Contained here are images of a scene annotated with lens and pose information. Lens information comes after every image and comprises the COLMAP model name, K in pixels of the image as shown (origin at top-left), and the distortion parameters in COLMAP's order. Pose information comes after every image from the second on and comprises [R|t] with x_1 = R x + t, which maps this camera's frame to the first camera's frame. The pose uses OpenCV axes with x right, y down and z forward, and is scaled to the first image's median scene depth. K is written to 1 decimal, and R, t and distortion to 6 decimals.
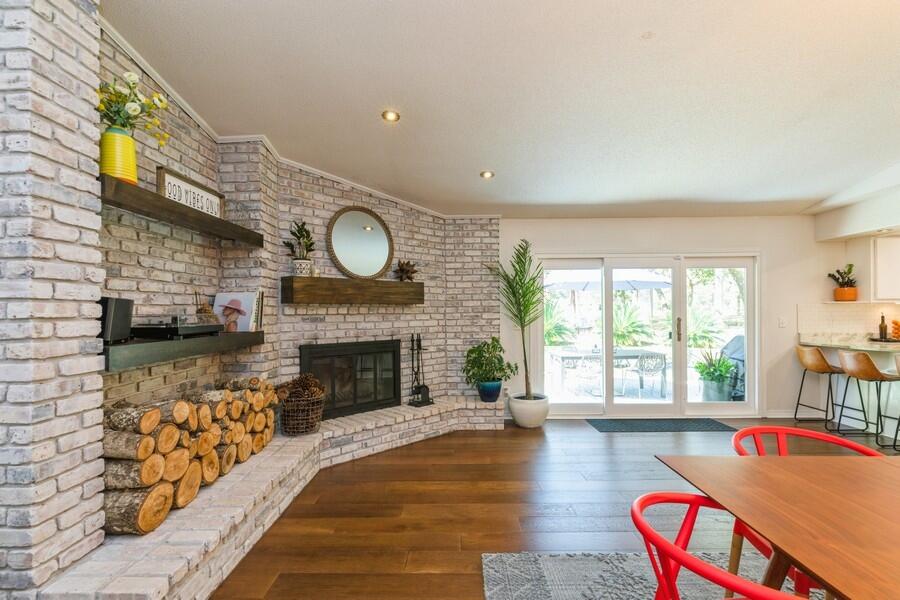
lens RADIAL K [[420.0, 0, 448.3], [0, 420.0, 310.3], [0, 0, 1]] dist [-0.004385, 0.000120]
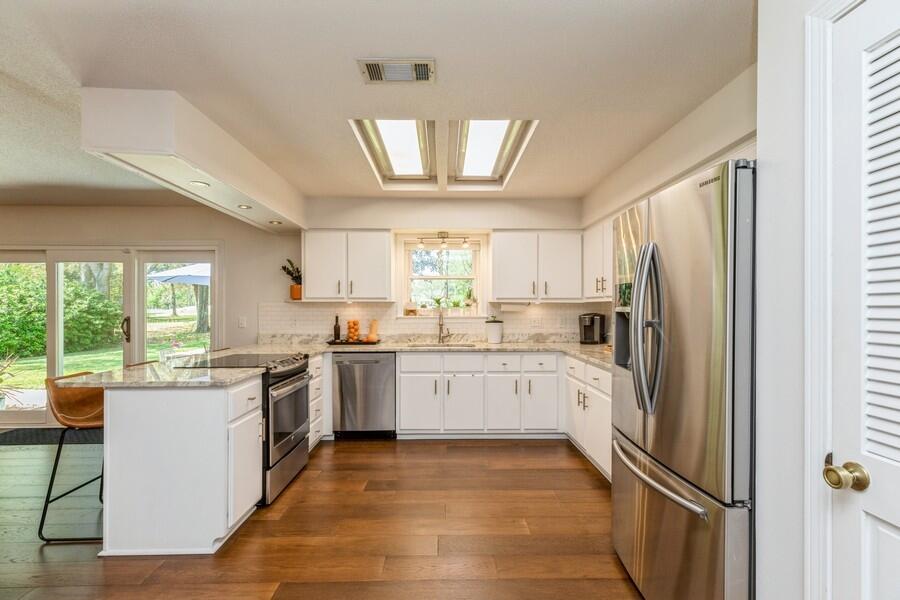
lens RADIAL K [[406.6, 0, 452.4], [0, 406.6, 308.1], [0, 0, 1]] dist [0.004044, -0.000973]
pose [[0.999326, 0.005734, 0.036248, 1.323695], [-0.006021, 0.999951, 0.007802, -0.013089], [-0.036201, -0.008015, 0.999312, 0.096016]]
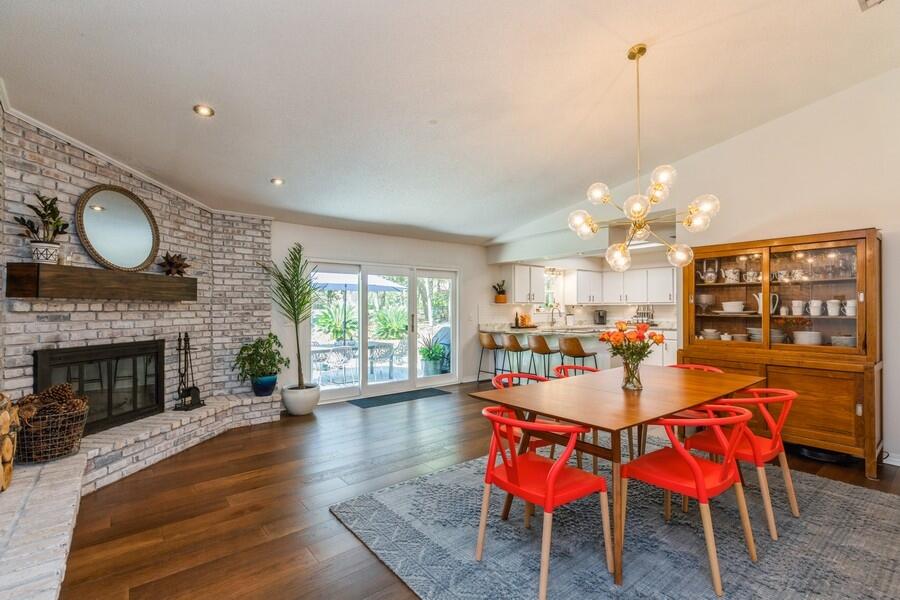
lens RADIAL K [[406.6, 0, 446.0], [0, 406.6, 303.3], [0, 0, 1]] dist [0.004044, -0.000973]
pose [[0.775884, 0.012642, 0.630749, -0.192328], [-0.003931, 0.999877, -0.015204, 0.002494], [-0.630864, 0.009317, 0.775838, -0.066790]]
